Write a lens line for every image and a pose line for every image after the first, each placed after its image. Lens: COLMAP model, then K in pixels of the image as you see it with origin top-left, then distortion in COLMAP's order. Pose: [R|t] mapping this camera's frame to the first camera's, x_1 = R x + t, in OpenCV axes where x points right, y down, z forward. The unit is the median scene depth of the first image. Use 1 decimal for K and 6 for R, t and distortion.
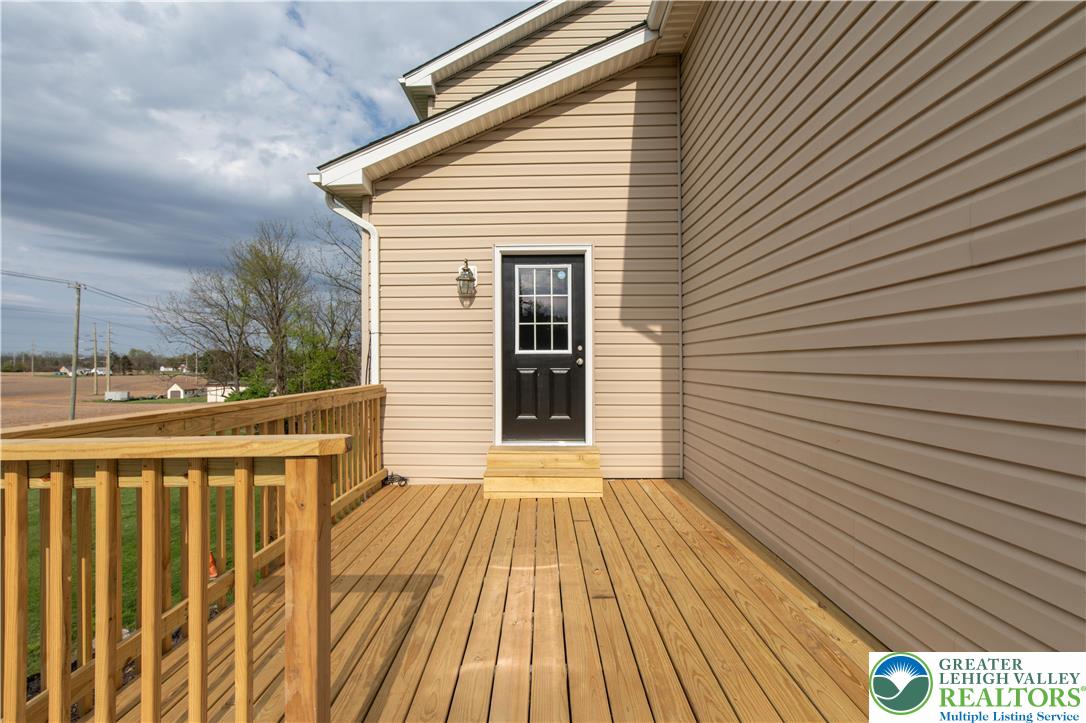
lens RADIAL K [[486.3, 0, 548.7], [0, 486.3, 360.7], [0, 0, 1]] dist [0.007658, -0.001414]
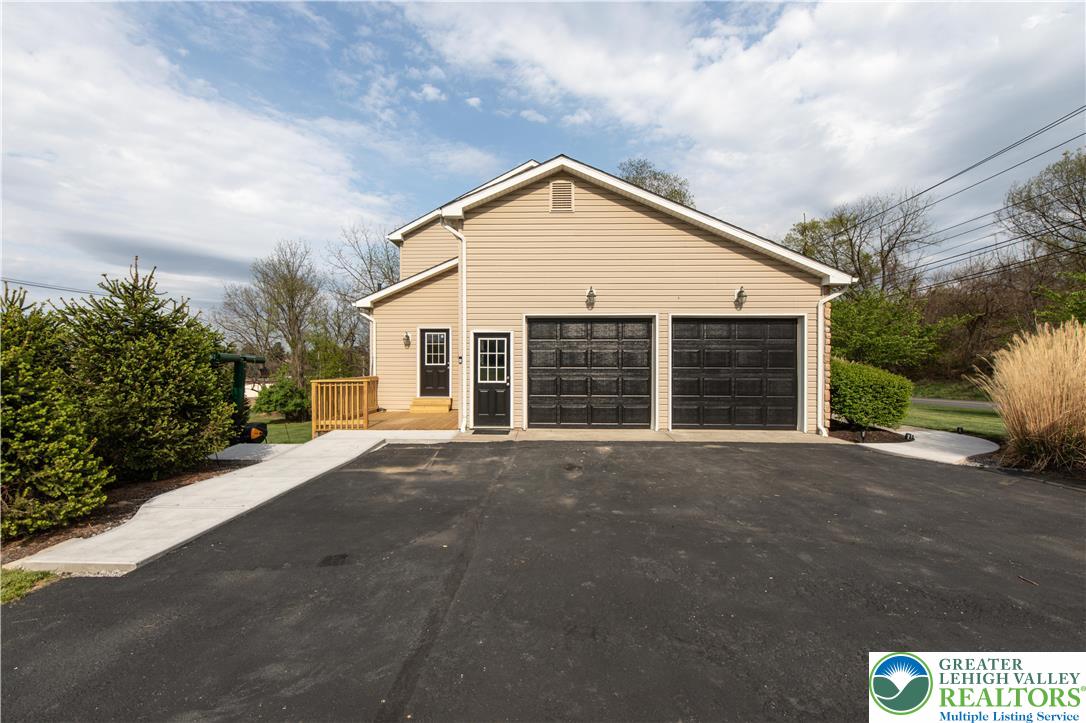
lens RADIAL K [[486.3, 0, 536.8], [0, 486.3, 363.6], [0, 0, 1]] dist [0.007658, -0.001414]
pose [[0.999690, 0.001821, -0.024851, 0.630069], [-0.001592, 0.999956, 0.009249, -0.048498], [0.024867, -0.009206, 0.999648, -1.732128]]
